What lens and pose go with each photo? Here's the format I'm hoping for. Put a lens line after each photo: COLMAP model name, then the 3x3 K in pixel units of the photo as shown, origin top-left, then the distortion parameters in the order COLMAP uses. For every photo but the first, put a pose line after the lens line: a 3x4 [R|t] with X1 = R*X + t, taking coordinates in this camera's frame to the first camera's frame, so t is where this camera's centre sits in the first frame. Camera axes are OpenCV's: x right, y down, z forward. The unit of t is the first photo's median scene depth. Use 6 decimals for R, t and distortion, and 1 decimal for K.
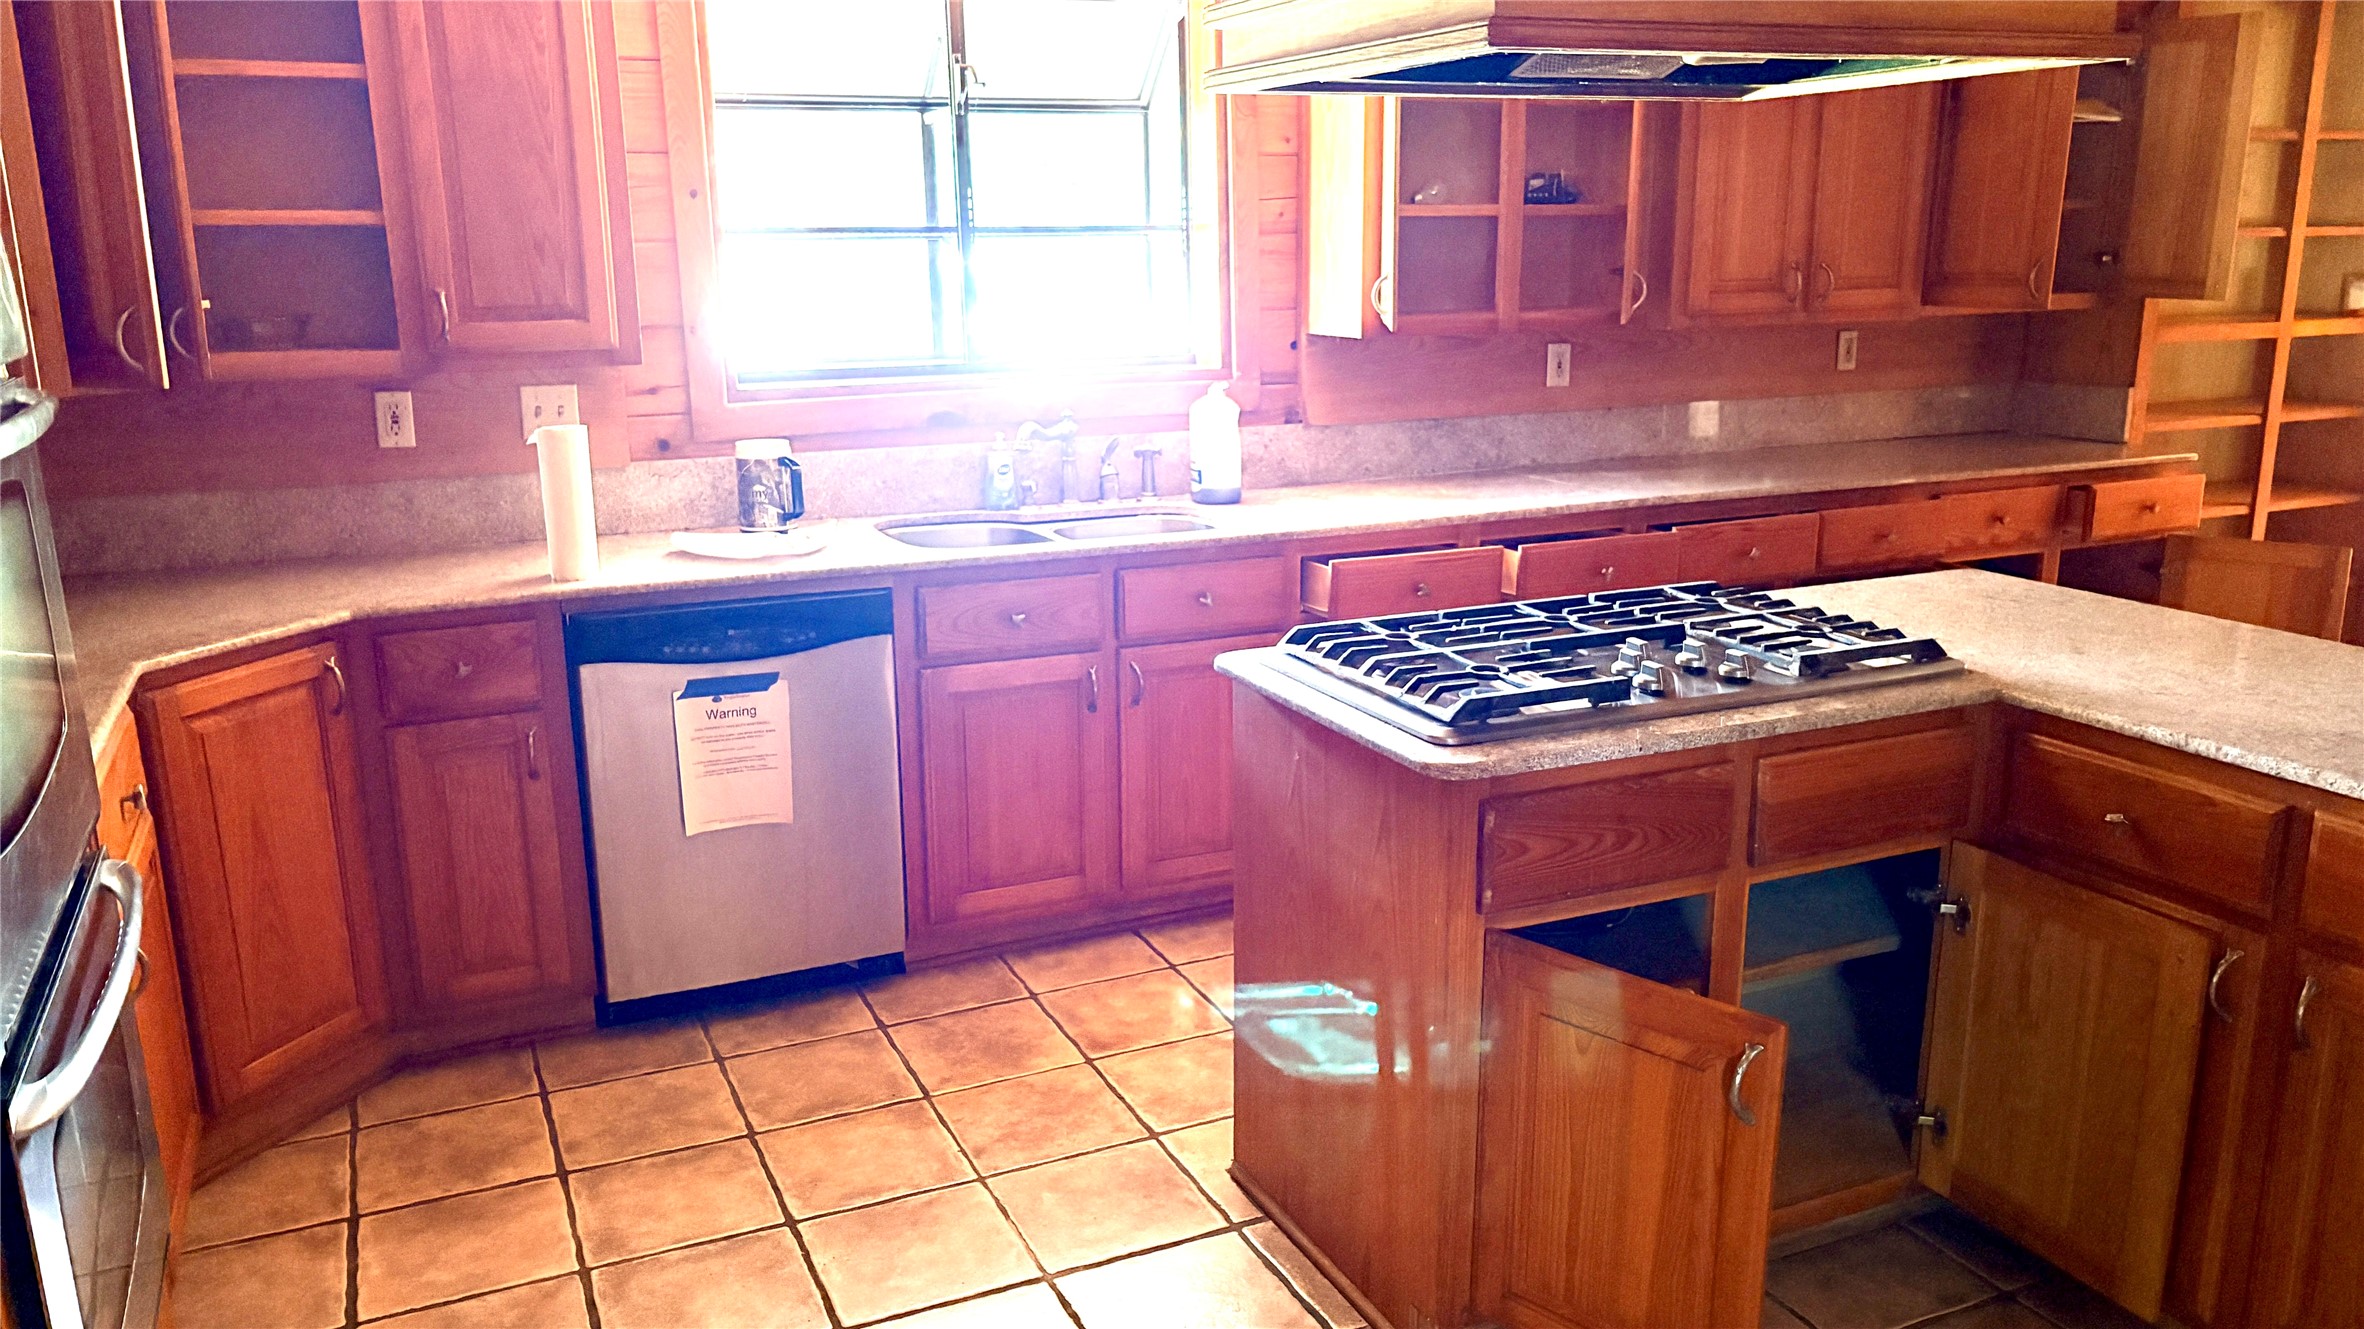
lens RADIAL K [[1778.9, 0, 1203.9], [0, 1778.9, 652.6], [0, 0, 1]] dist [0.044583, -0.056825]
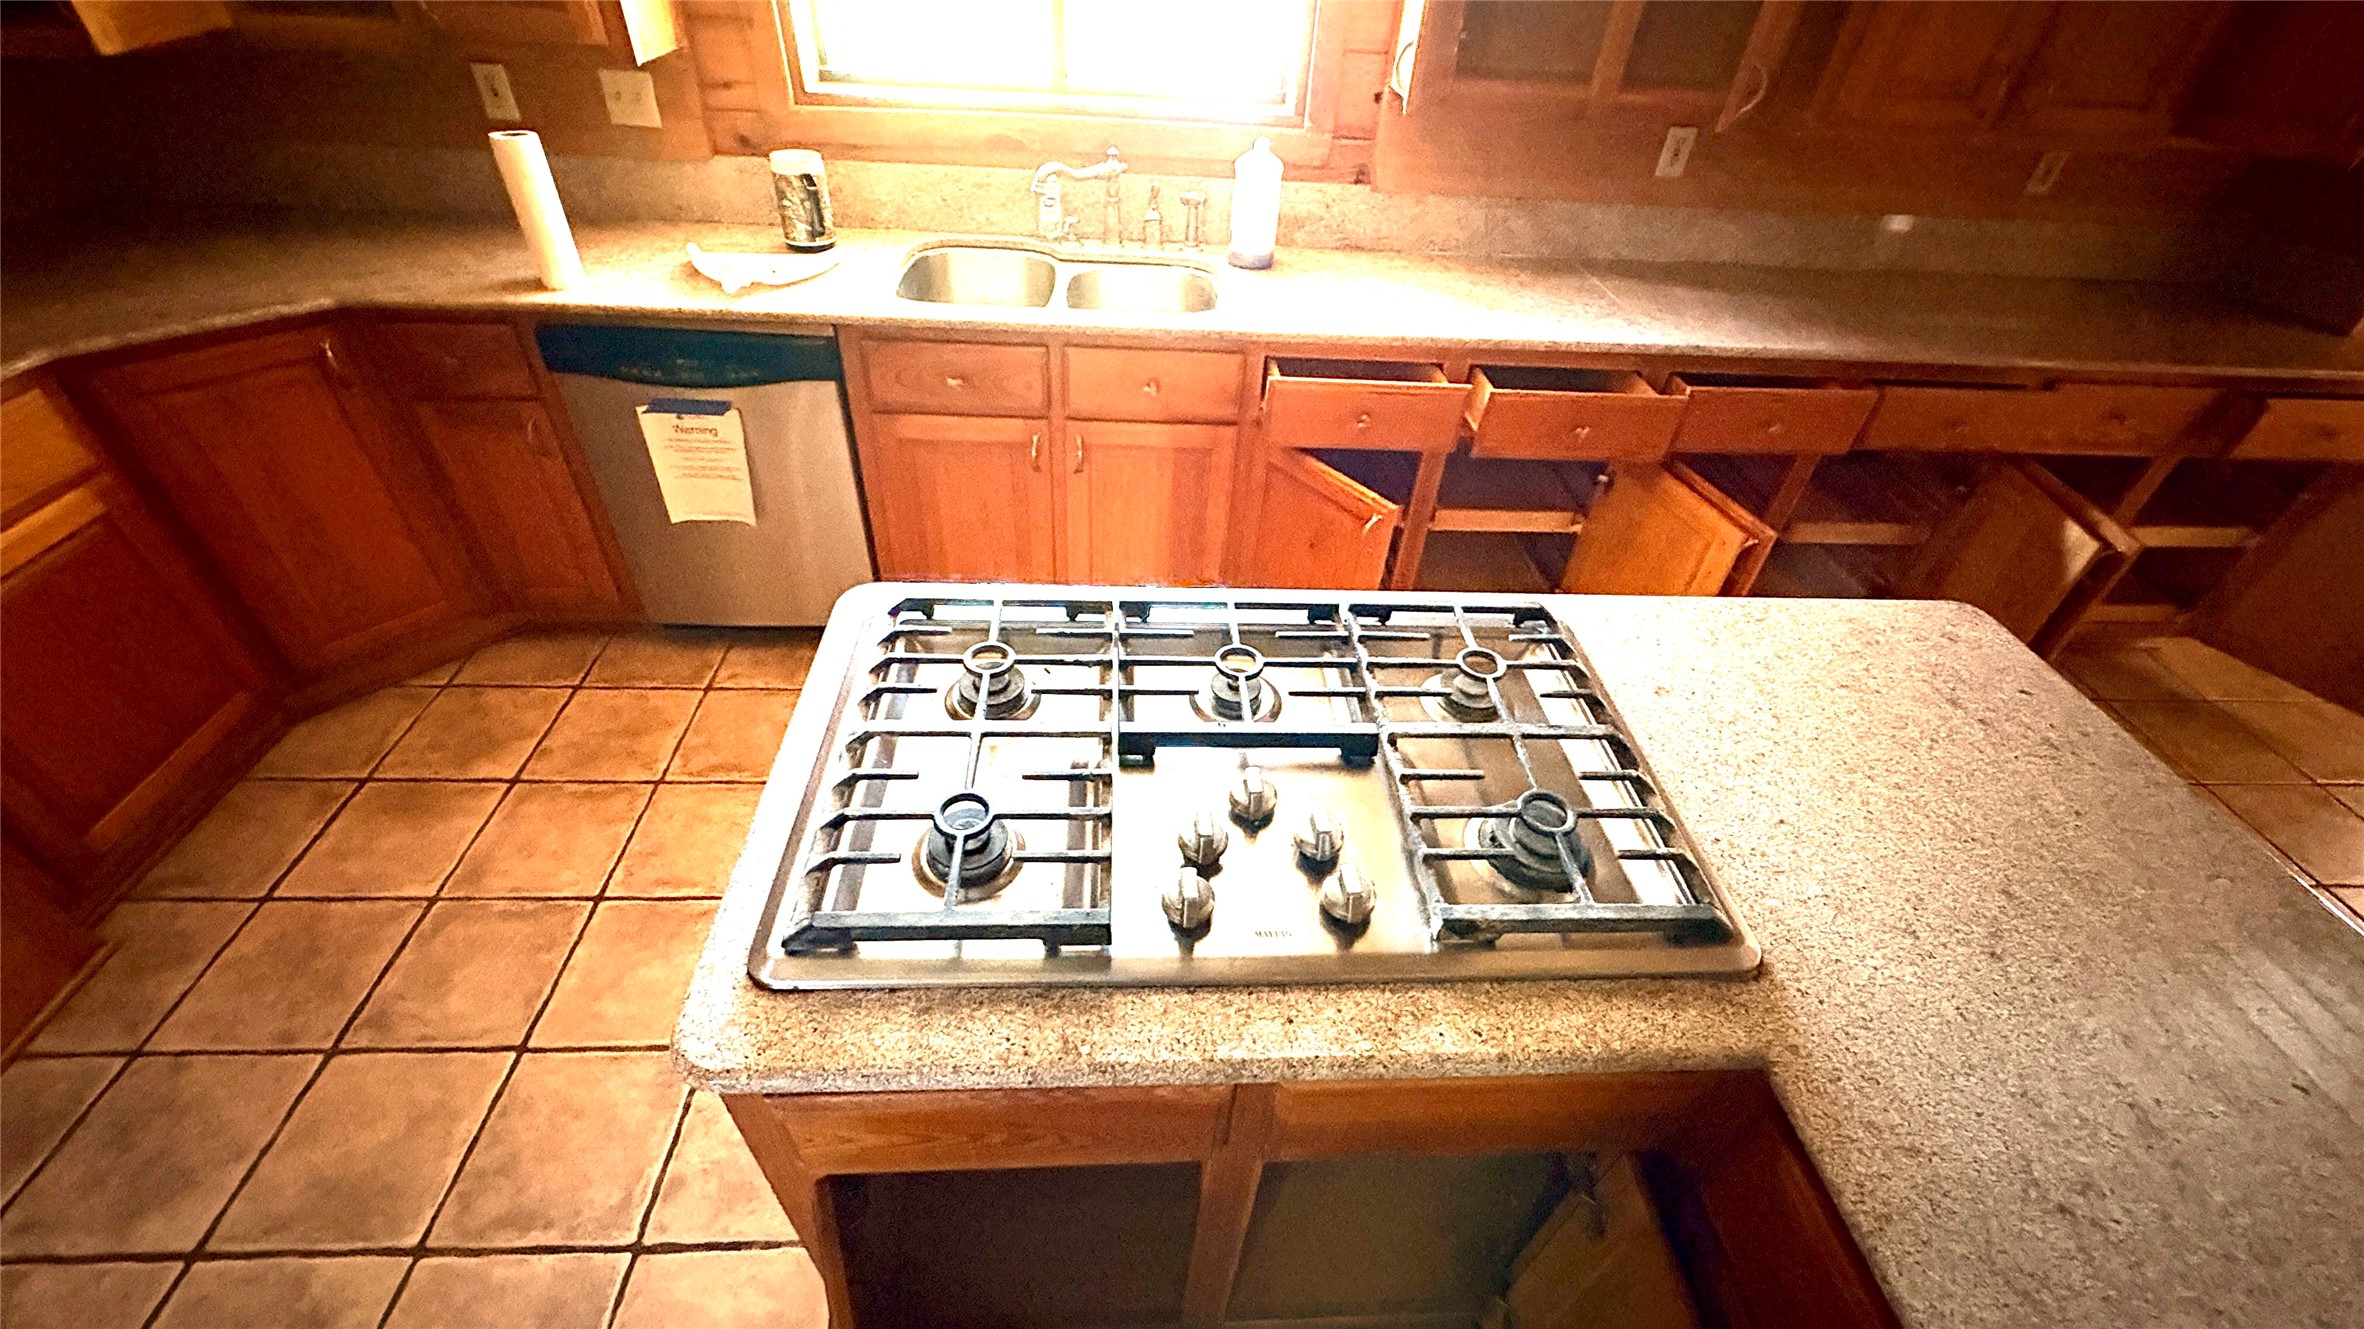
lens RADIAL K [[937.2, 0, 1176.6], [0, 937.2, 673.2], [0, 0, 1]] dist [-0.001578, 0.000066]
pose [[0.925025, 0.285551, -0.250577, 0.213871], [-0.146203, 0.876352, 0.458947, -0.147226], [0.350646, -0.387902, 0.852396, 0.513267]]
